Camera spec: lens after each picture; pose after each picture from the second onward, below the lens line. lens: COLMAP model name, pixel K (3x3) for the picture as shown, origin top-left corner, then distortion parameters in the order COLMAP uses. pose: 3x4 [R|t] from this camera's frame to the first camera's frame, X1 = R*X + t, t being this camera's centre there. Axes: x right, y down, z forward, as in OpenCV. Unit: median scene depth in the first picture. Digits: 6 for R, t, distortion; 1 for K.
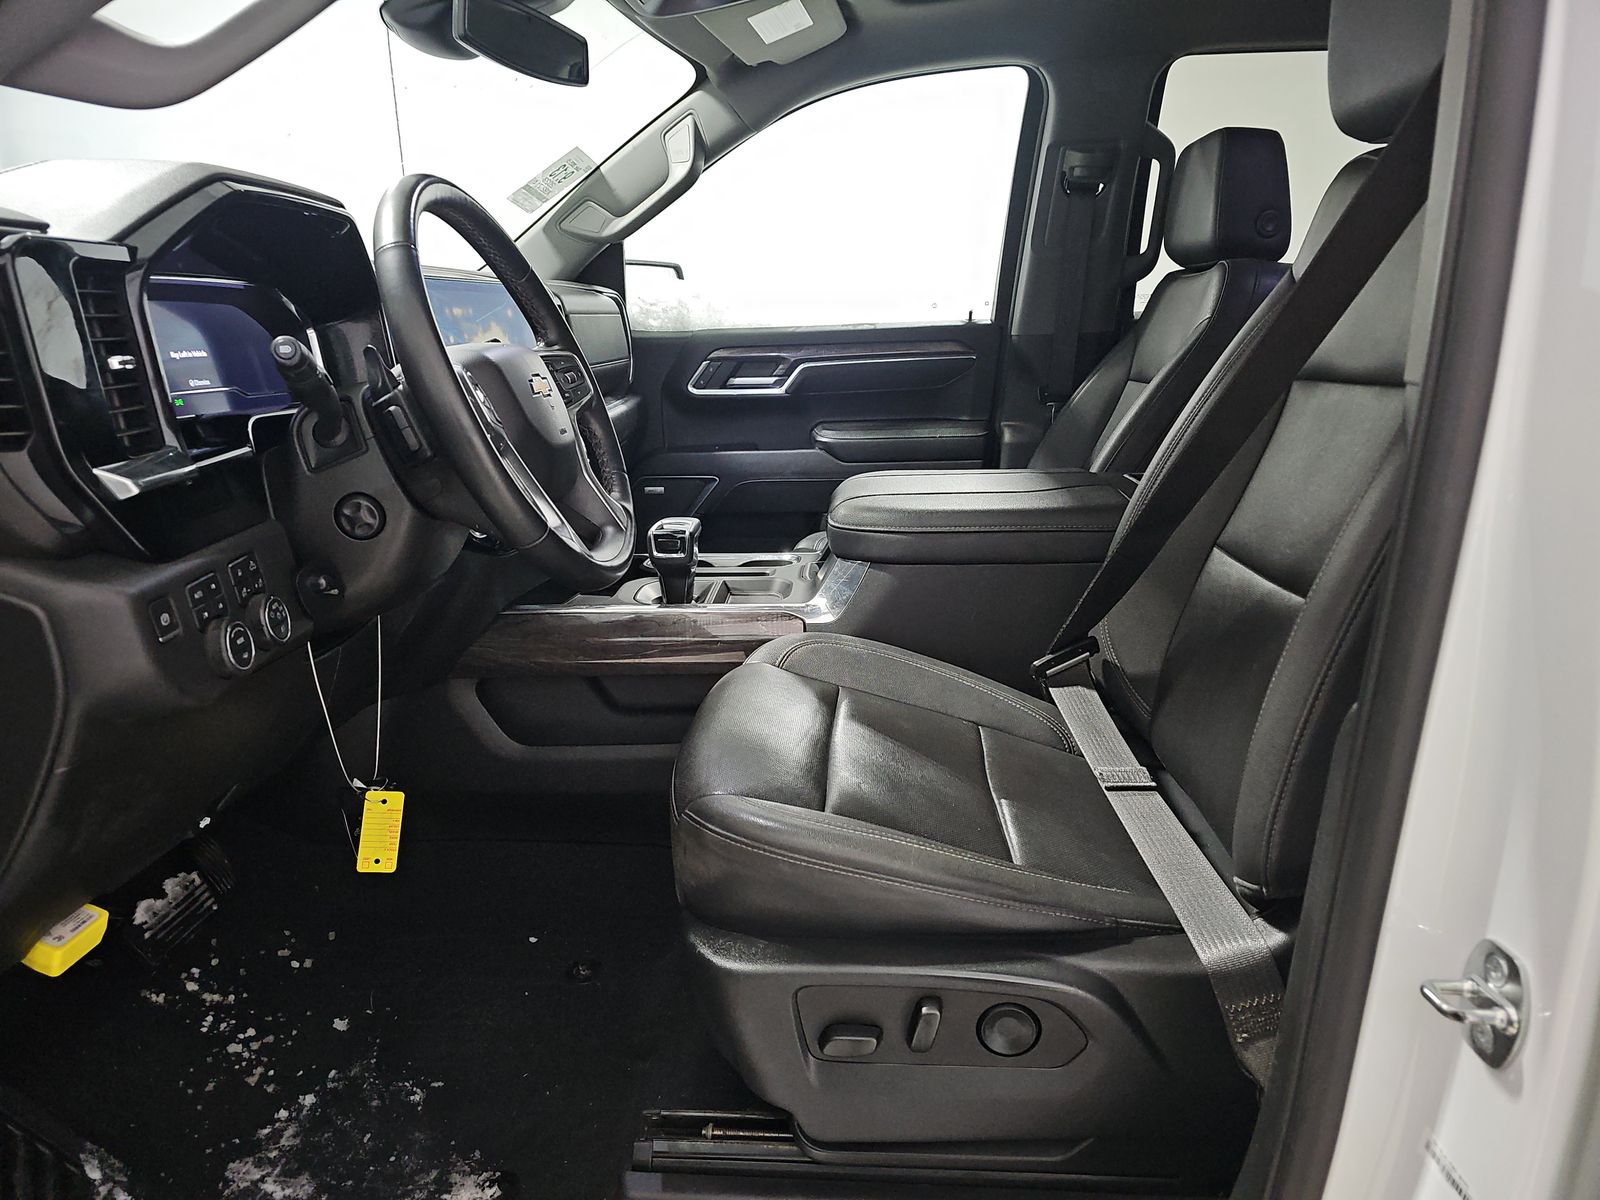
lens RADIAL K [[1037.5, 0, 797.3], [0, 1037.5, 586.5], [0, 0, 1]] dist [0.051515, -0.044007]
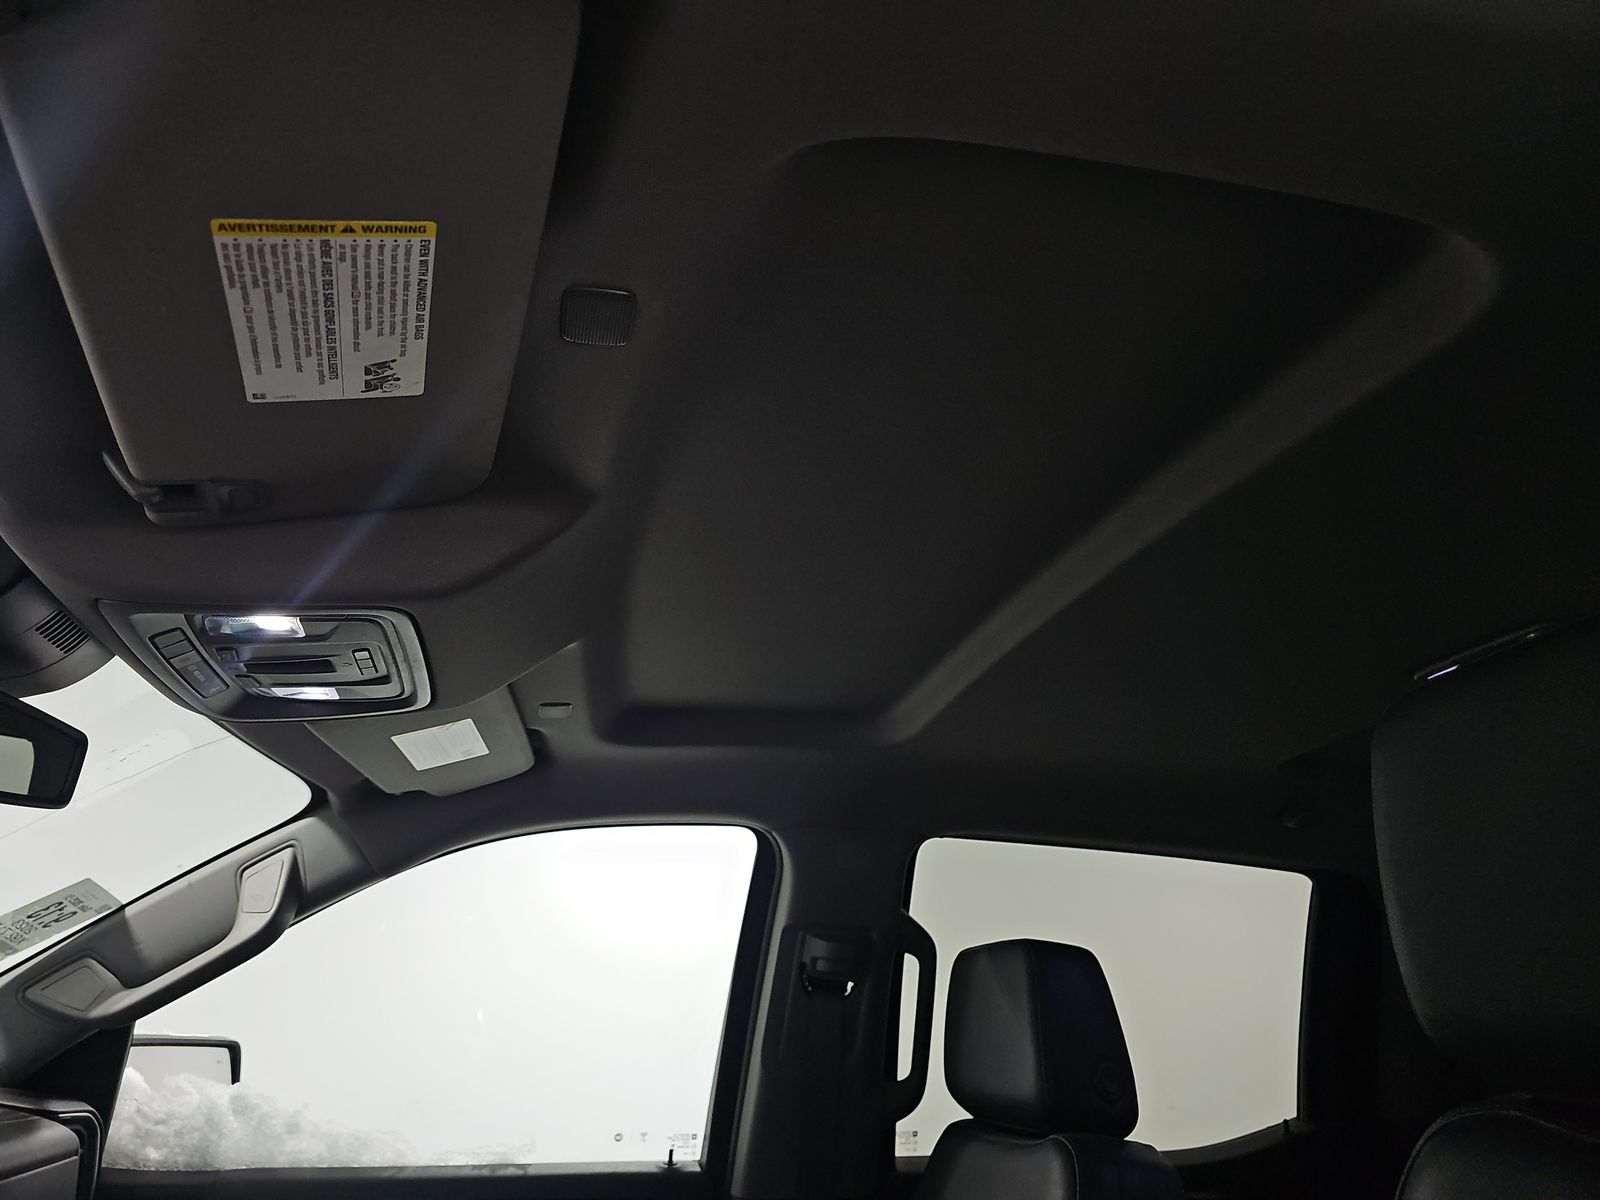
lens RADIAL K [[1037.5, 0, 797.3], [0, 1037.5, 586.5], [0, 0, 1]] dist [0.051515, -0.044007]
pose [[0.958080, 0.153027, 0.242208, 0.025290], [0.025688, 0.796118, -0.604596, -0.153750], [-0.285346, 0.585473, 0.758814, 0.264634]]
